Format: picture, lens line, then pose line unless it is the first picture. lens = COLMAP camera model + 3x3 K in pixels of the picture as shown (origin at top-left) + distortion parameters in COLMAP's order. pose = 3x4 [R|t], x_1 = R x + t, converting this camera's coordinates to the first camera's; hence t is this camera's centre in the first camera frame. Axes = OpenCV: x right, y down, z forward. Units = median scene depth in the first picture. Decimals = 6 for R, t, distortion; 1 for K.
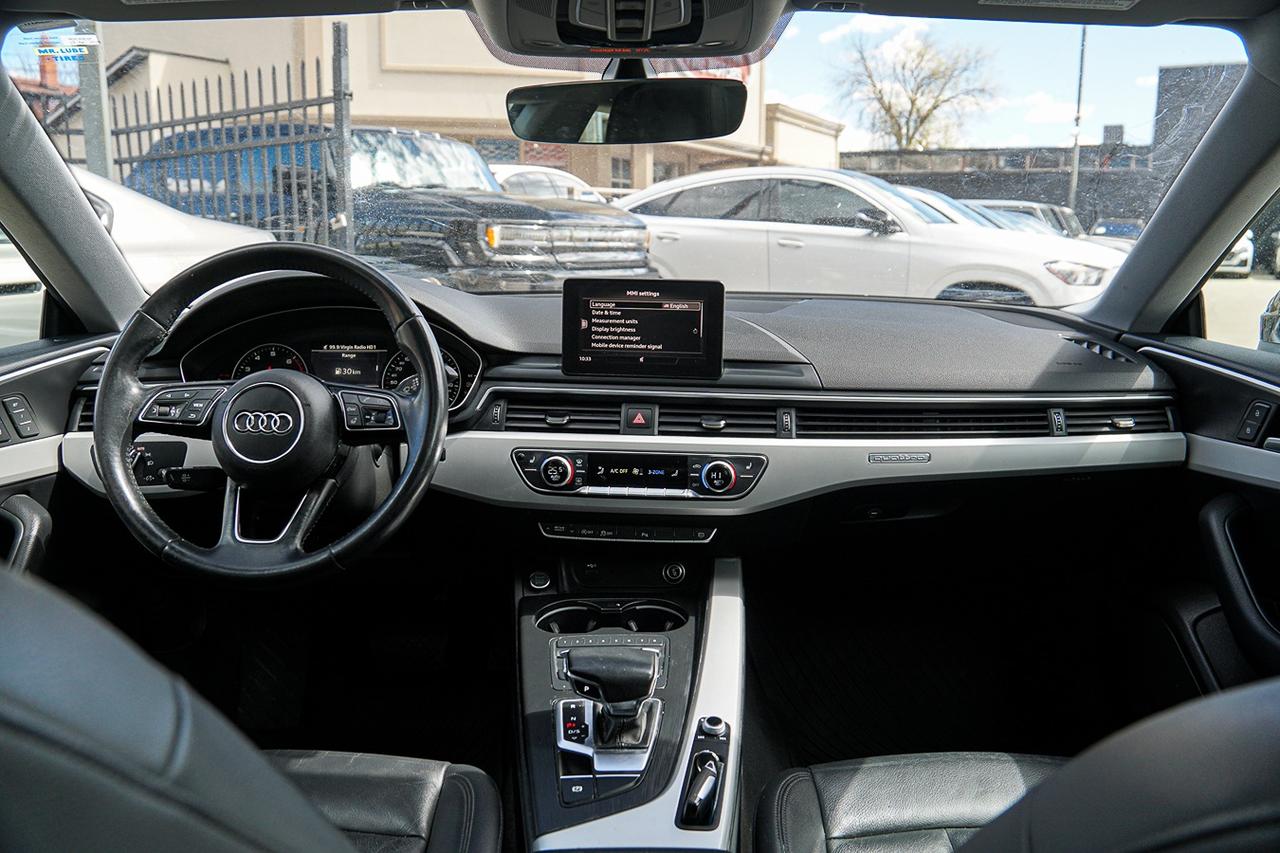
lens RADIAL K [[998.9, 0, 633.9], [0, 998.9, 424.6], [0, 0, 1]] dist [-0.139776, 0.106910]
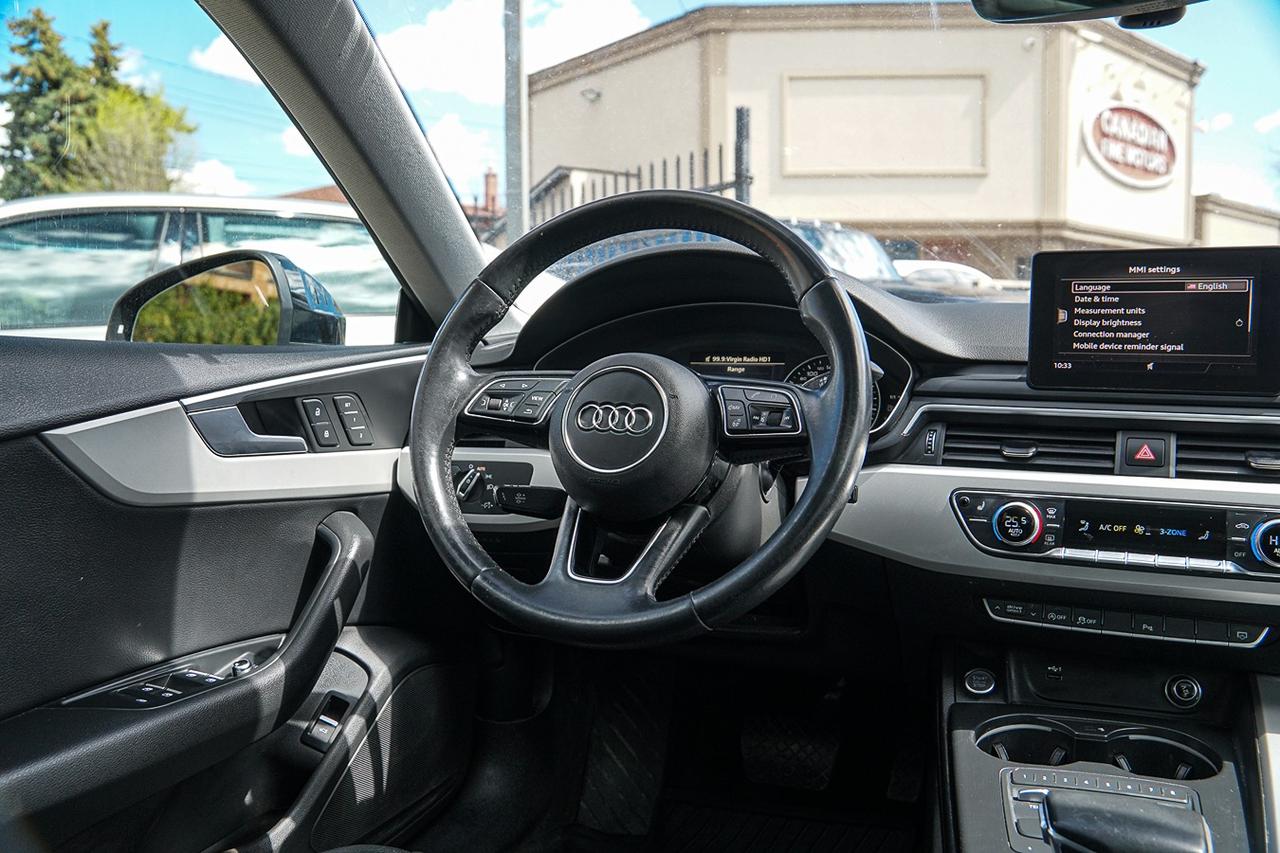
lens RADIAL K [[998.9, 0, 633.9], [0, 998.9, 424.6], [0, 0, 1]] dist [-0.139776, 0.106910]
pose [[0.925314, 0.023372, -0.378480, -0.075781], [-0.064194, 0.993348, -0.095601, 0.067592], [0.373728, 0.112757, 0.920659, 0.295688]]
